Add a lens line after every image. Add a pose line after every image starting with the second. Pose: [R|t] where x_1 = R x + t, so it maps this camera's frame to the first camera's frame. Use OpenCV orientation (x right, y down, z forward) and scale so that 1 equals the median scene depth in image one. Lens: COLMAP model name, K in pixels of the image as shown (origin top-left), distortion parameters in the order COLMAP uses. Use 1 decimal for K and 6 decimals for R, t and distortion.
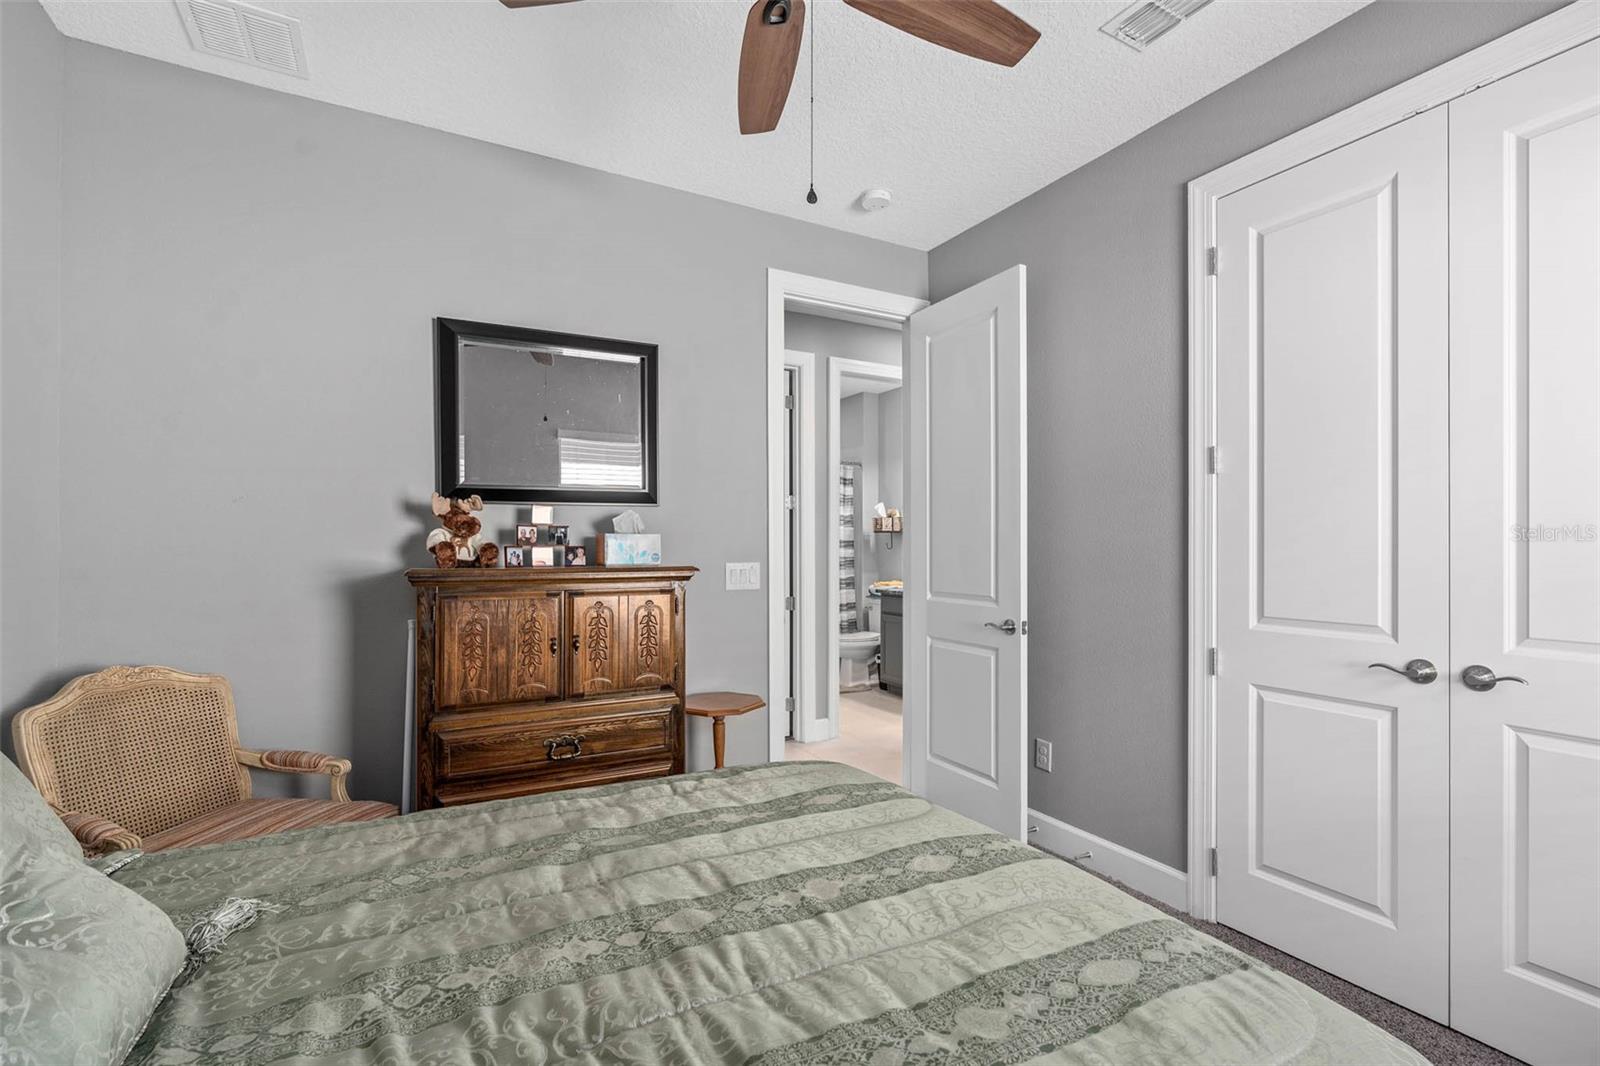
lens RADIAL K [[725.8, 0, 799.3], [0, 725.8, 544.0], [0, 0, 1]] dist [-0.010970, 0.002998]
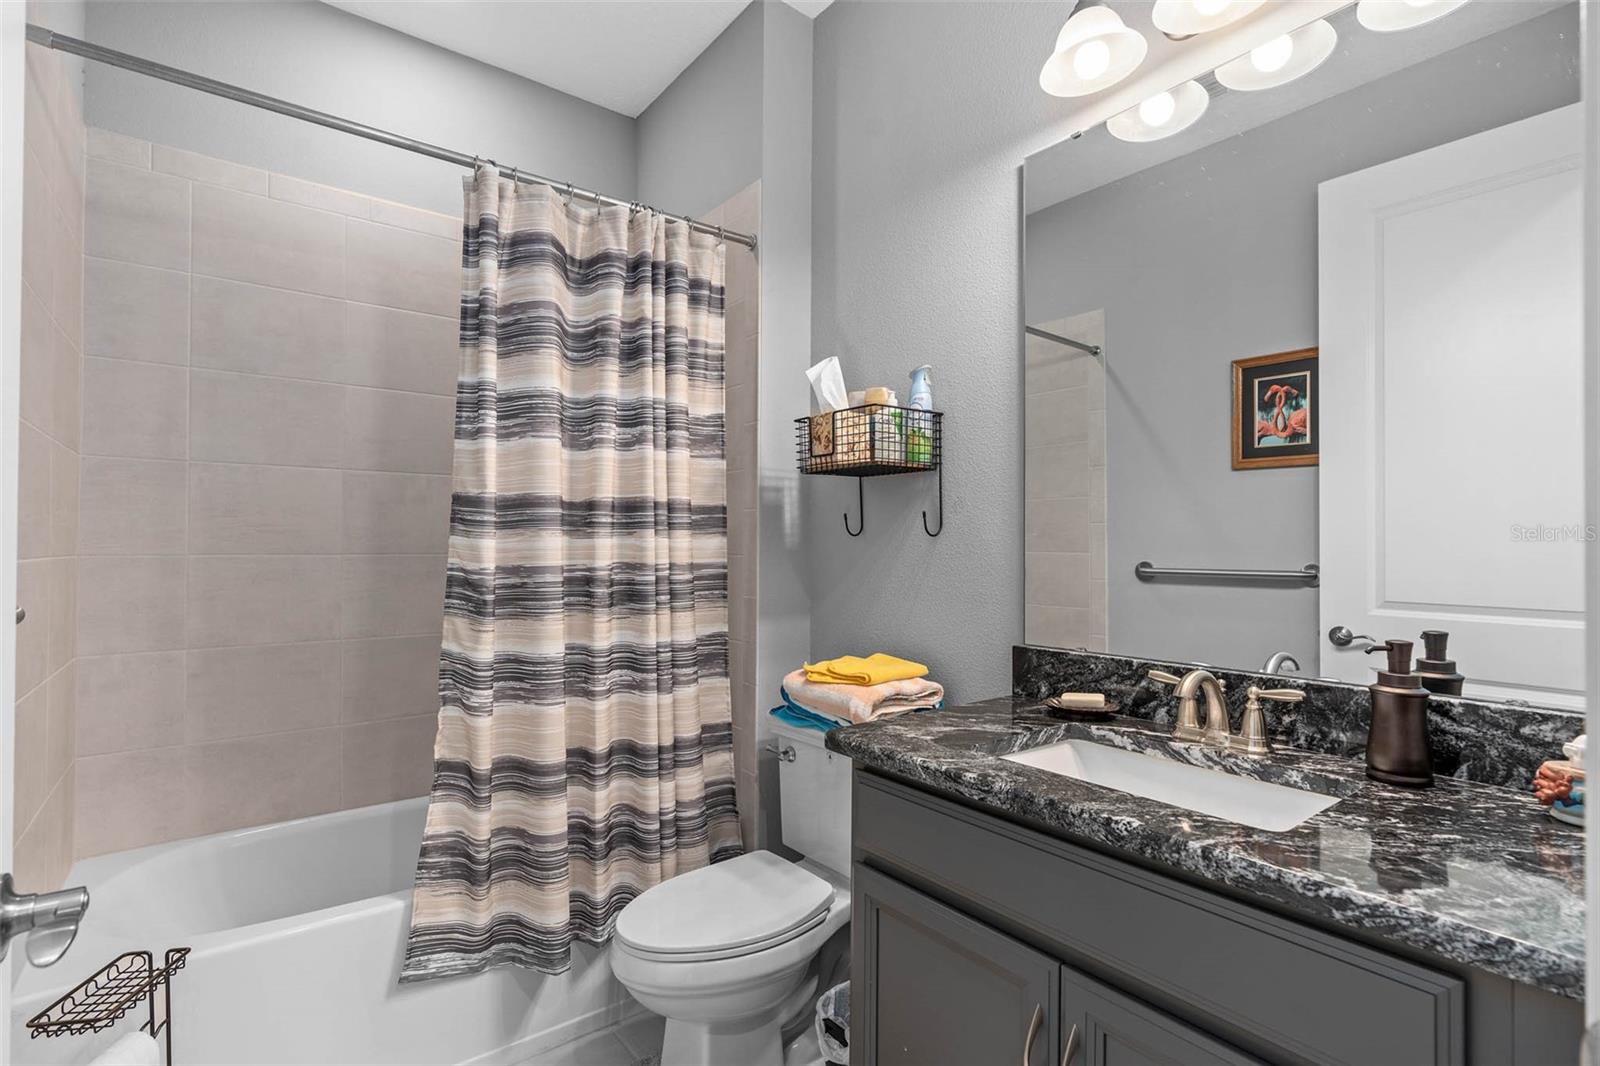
lens RADIAL K [[755.5, 0, 799.4], [0, 755.5, 545.4], [0, 0, 1]] dist [-0.007587, 0.003182]
pose [[0.988426, 0.005268, 0.151614, 0.059477], [-0.005173, 0.999986, -0.001021, 0.011304], [-0.151617, 0.000225, 0.988439, 0.715562]]
